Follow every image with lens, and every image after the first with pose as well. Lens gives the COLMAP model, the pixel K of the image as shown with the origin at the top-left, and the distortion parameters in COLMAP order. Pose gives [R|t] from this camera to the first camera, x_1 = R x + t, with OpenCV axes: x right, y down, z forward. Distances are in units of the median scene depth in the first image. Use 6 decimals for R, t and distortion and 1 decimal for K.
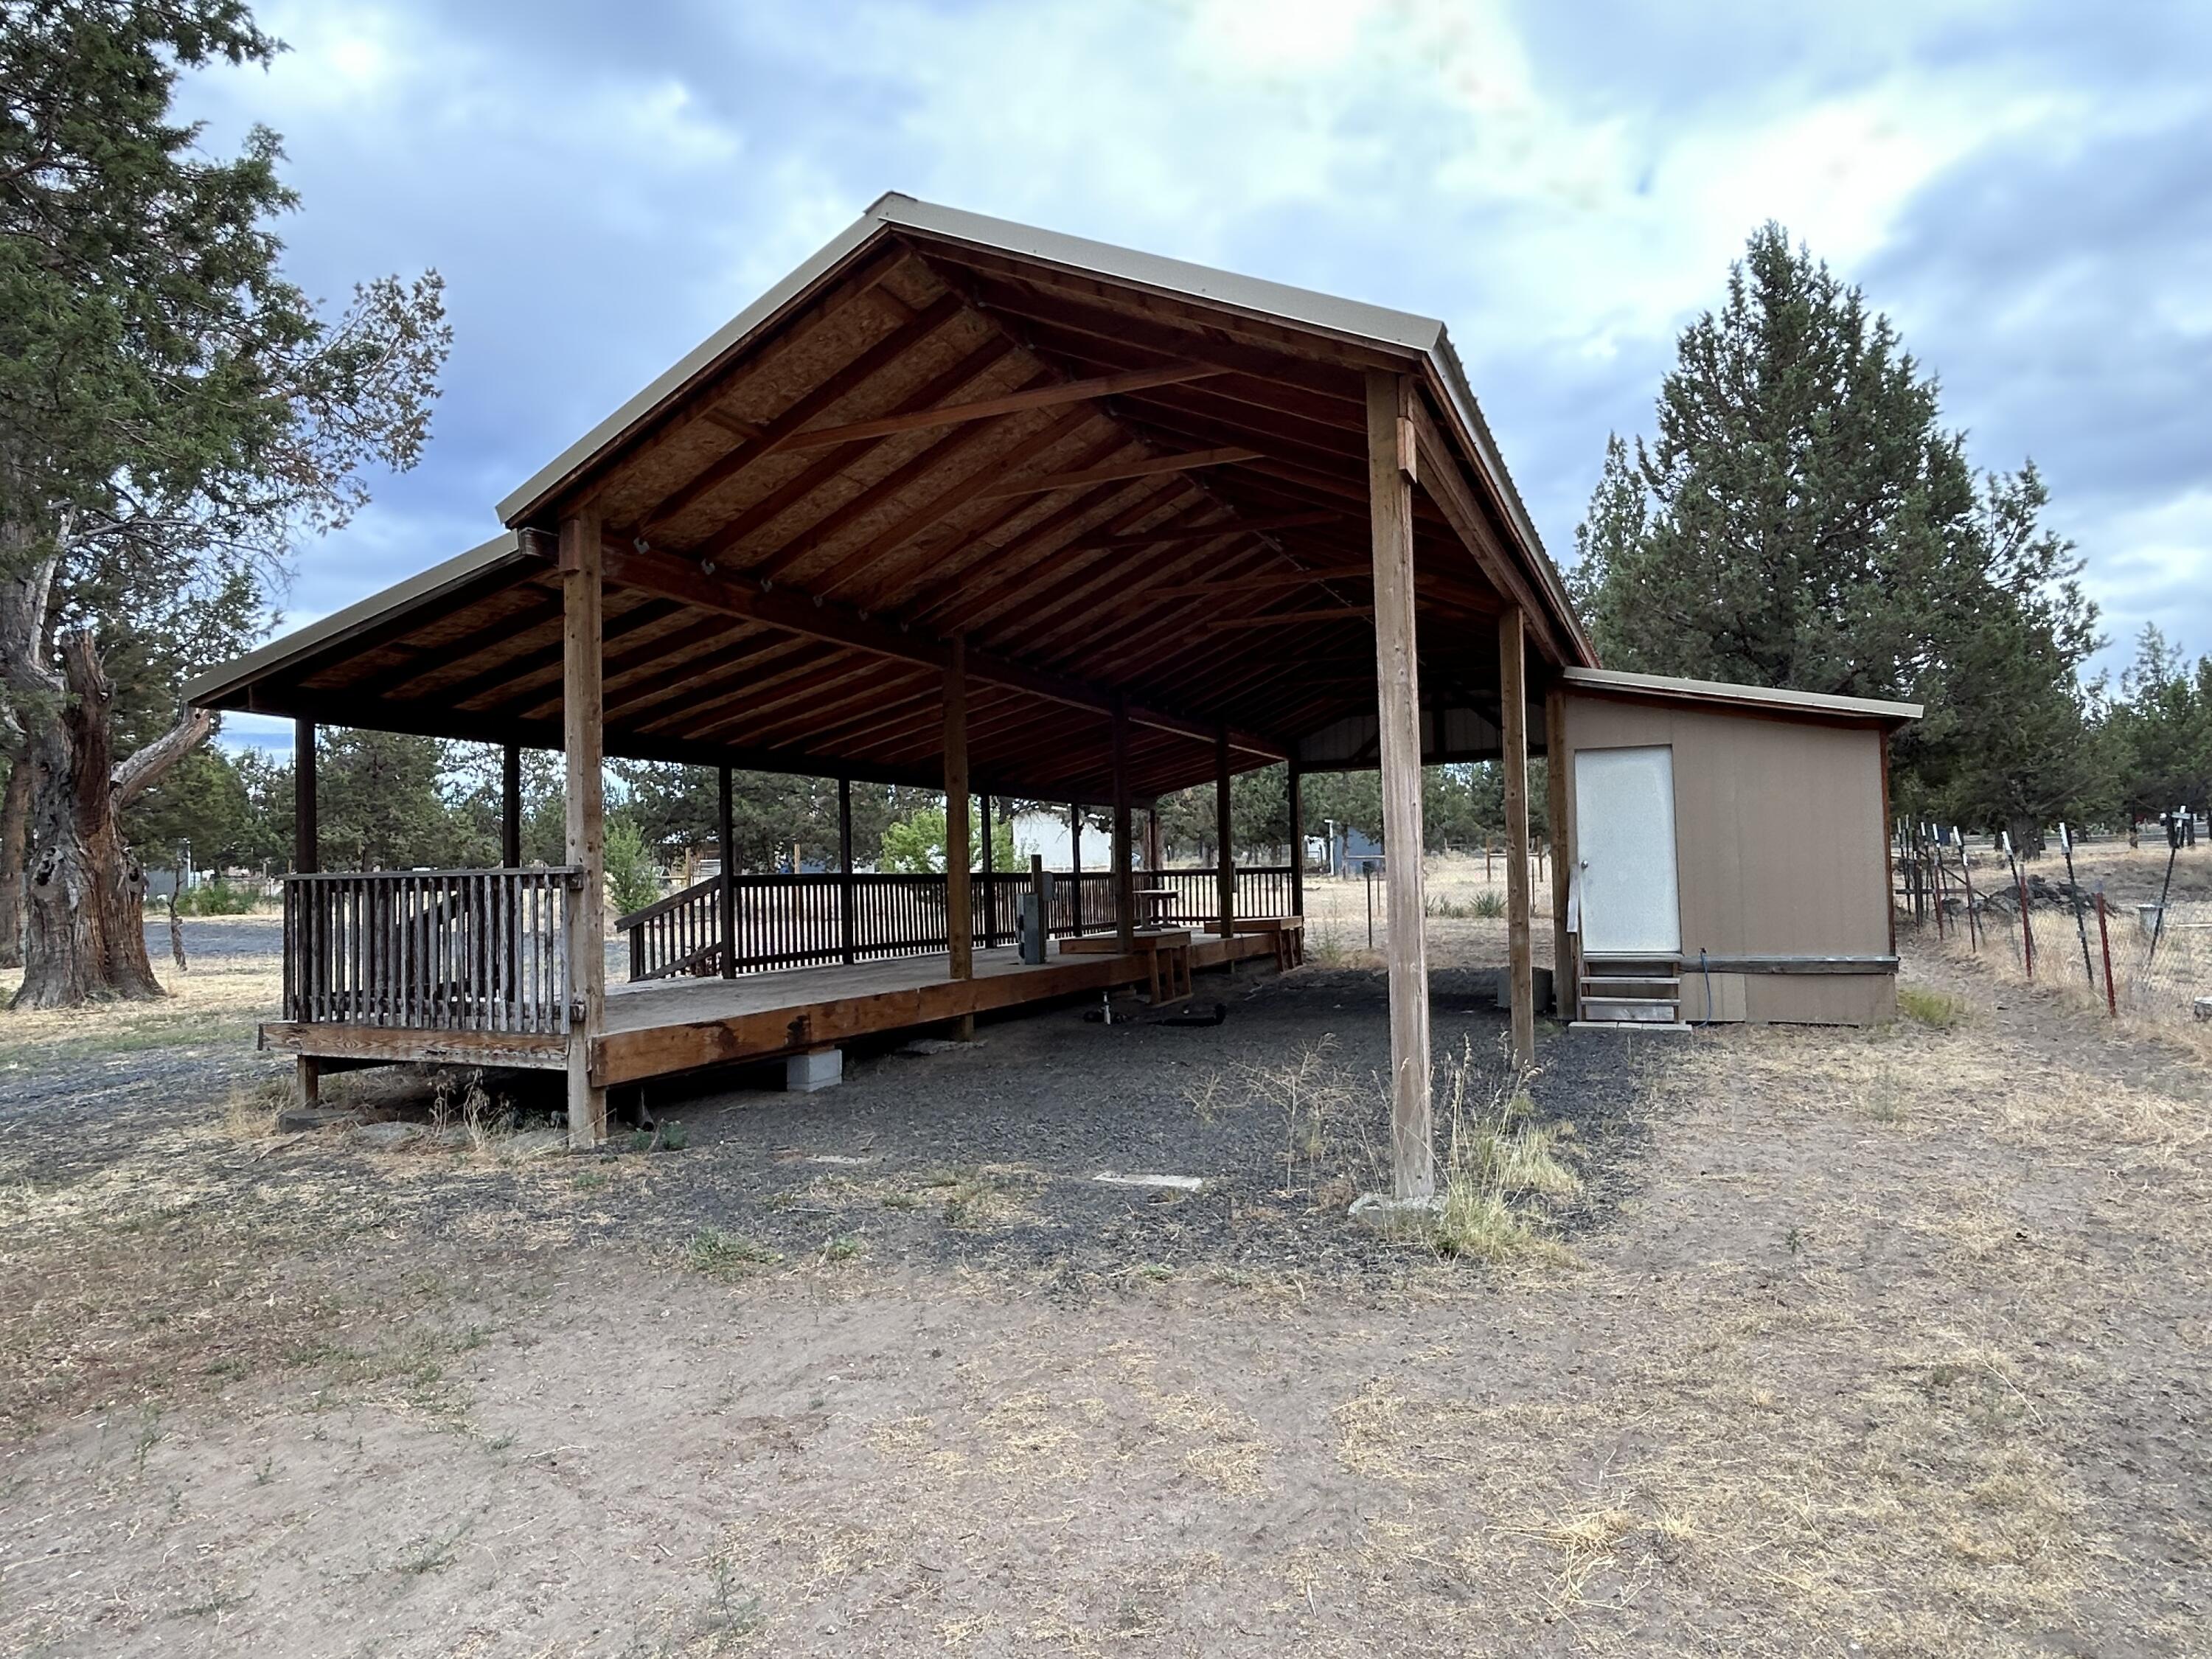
lens RADIAL K [[1355.3, 0, 1106.0], [0, 1355.3, 829.5], [0, 0, 1]] dist [0.002837, 0.000403]
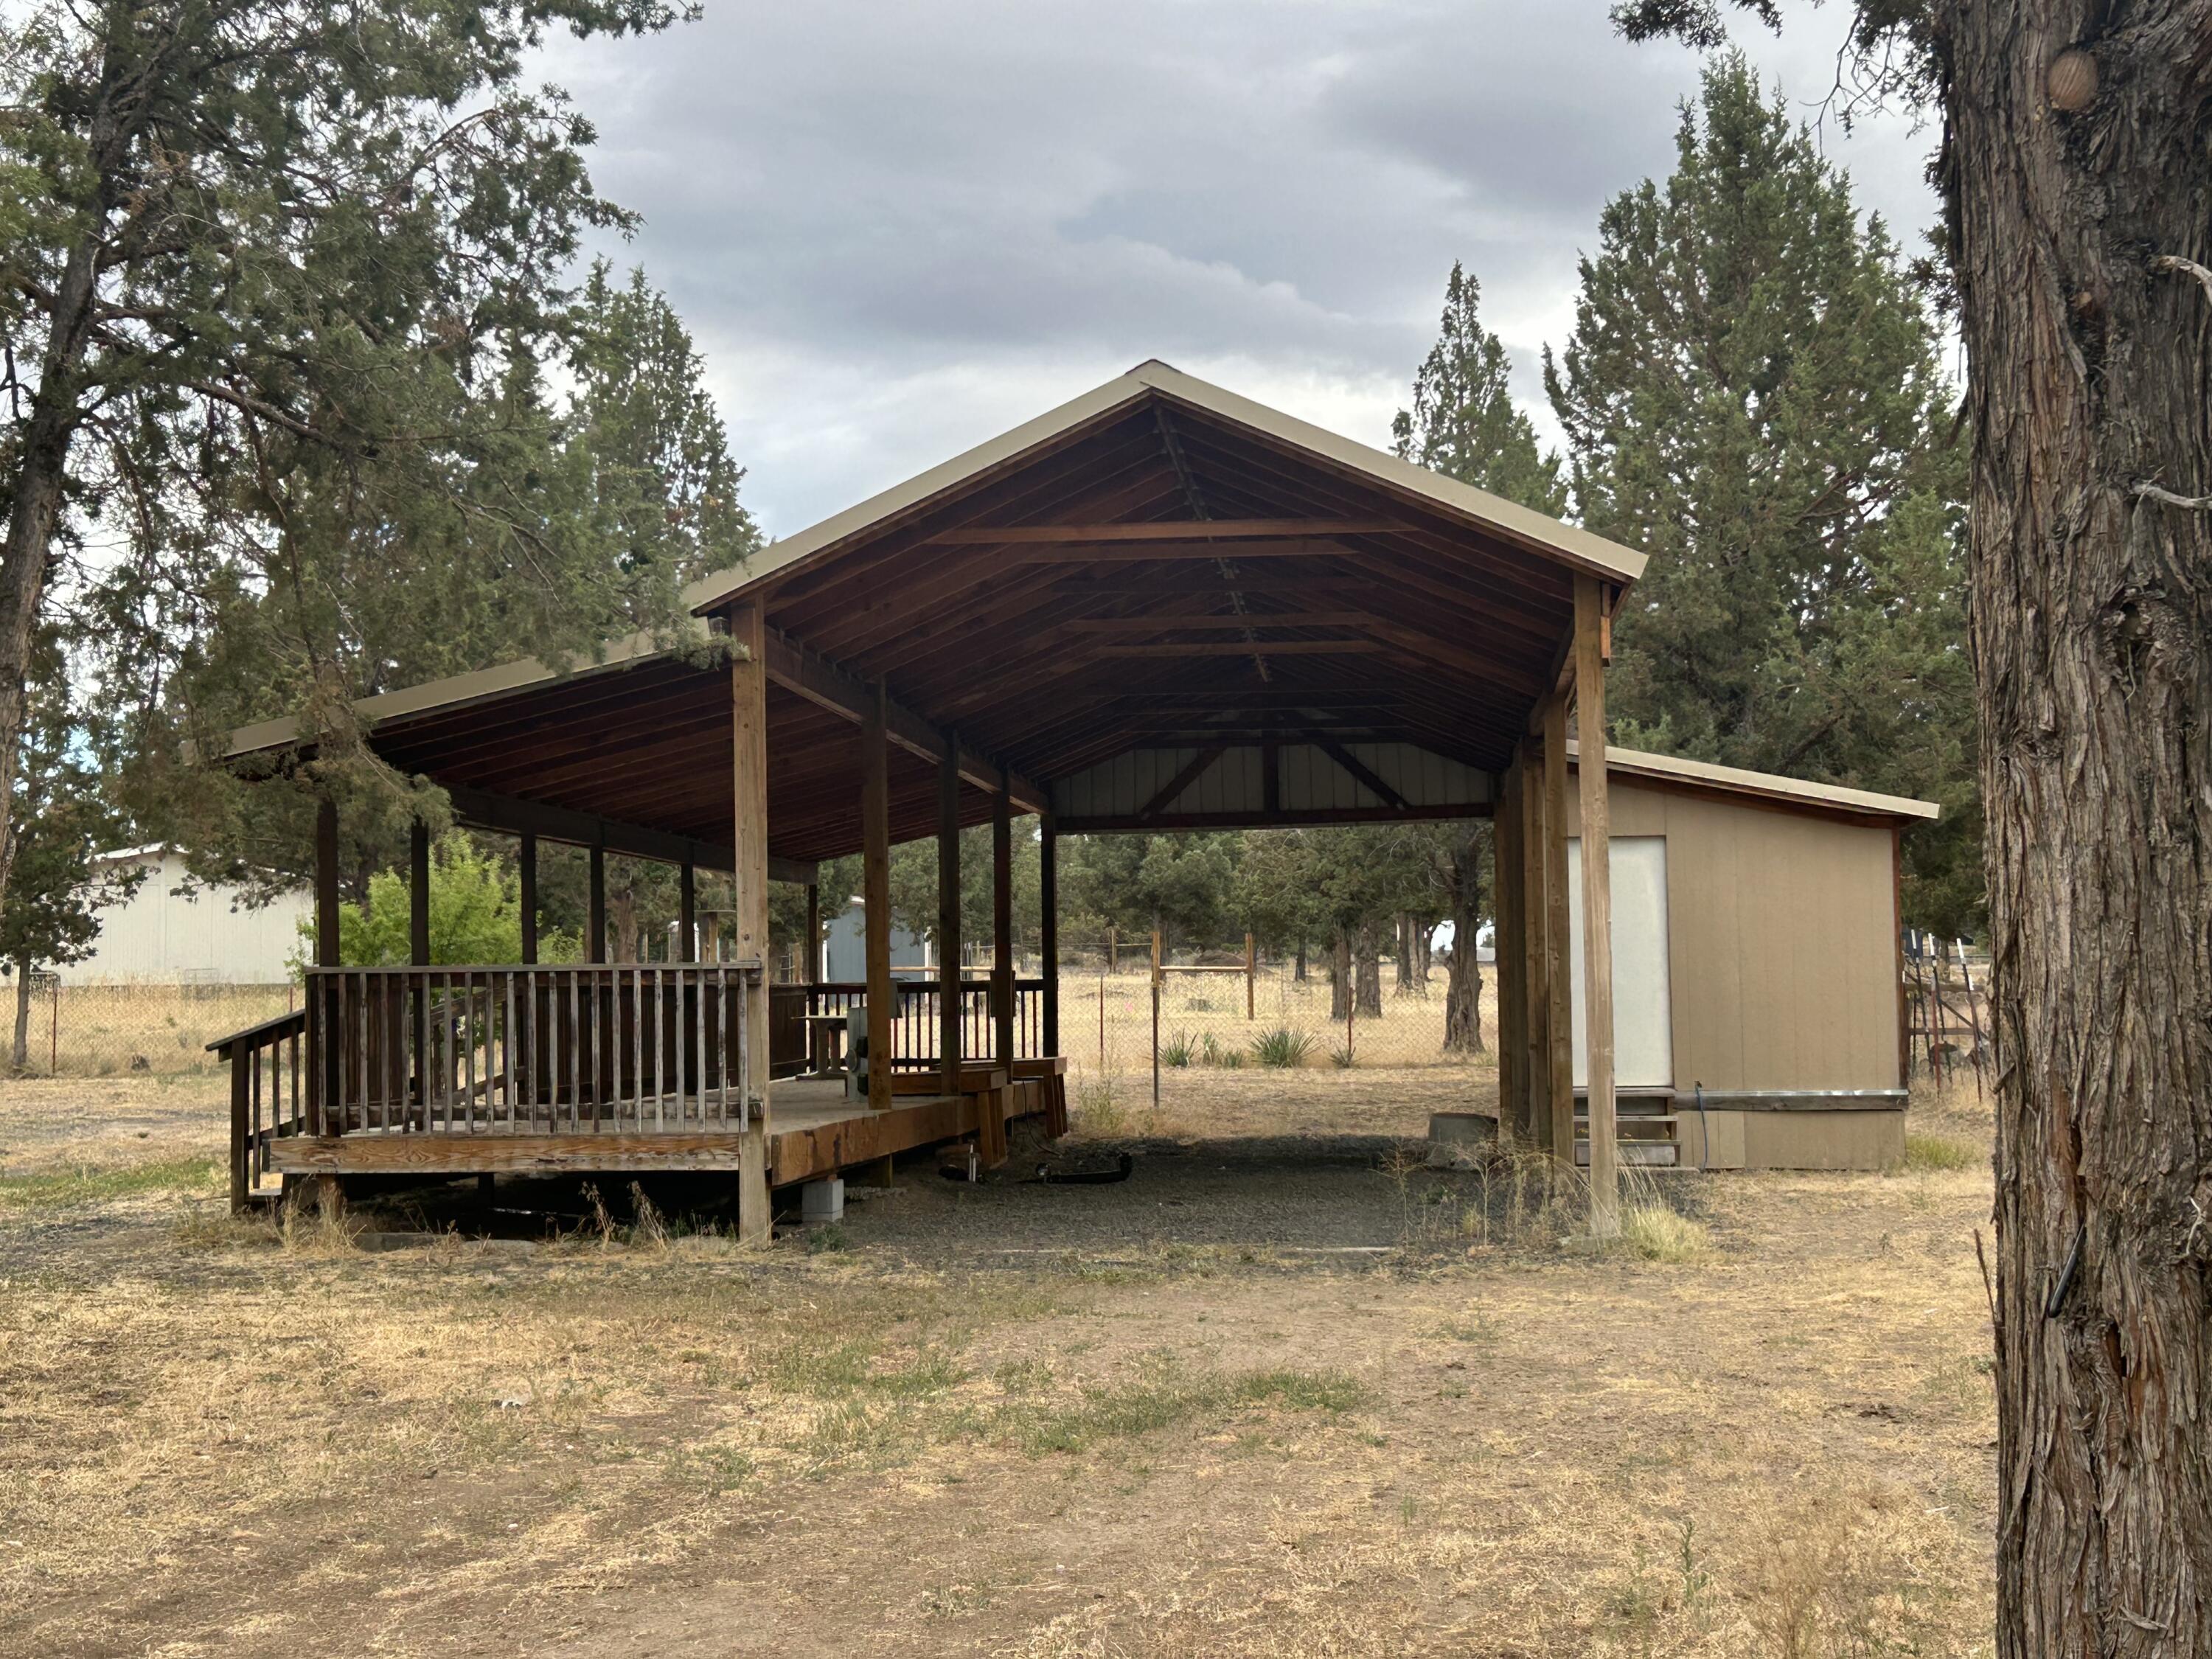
lens RADIAL K [[3237.6, 0, 1106.0], [0, 3237.6, 829.5], [0, 0, 1]] dist [0.146233, 0.036524]
pose [[0.950913, 0.027043, 0.308275, -0.536520], [-0.020103, 0.999468, -0.025666, -0.008483], [-0.308805, 0.018209, 0.950951, -0.807509]]
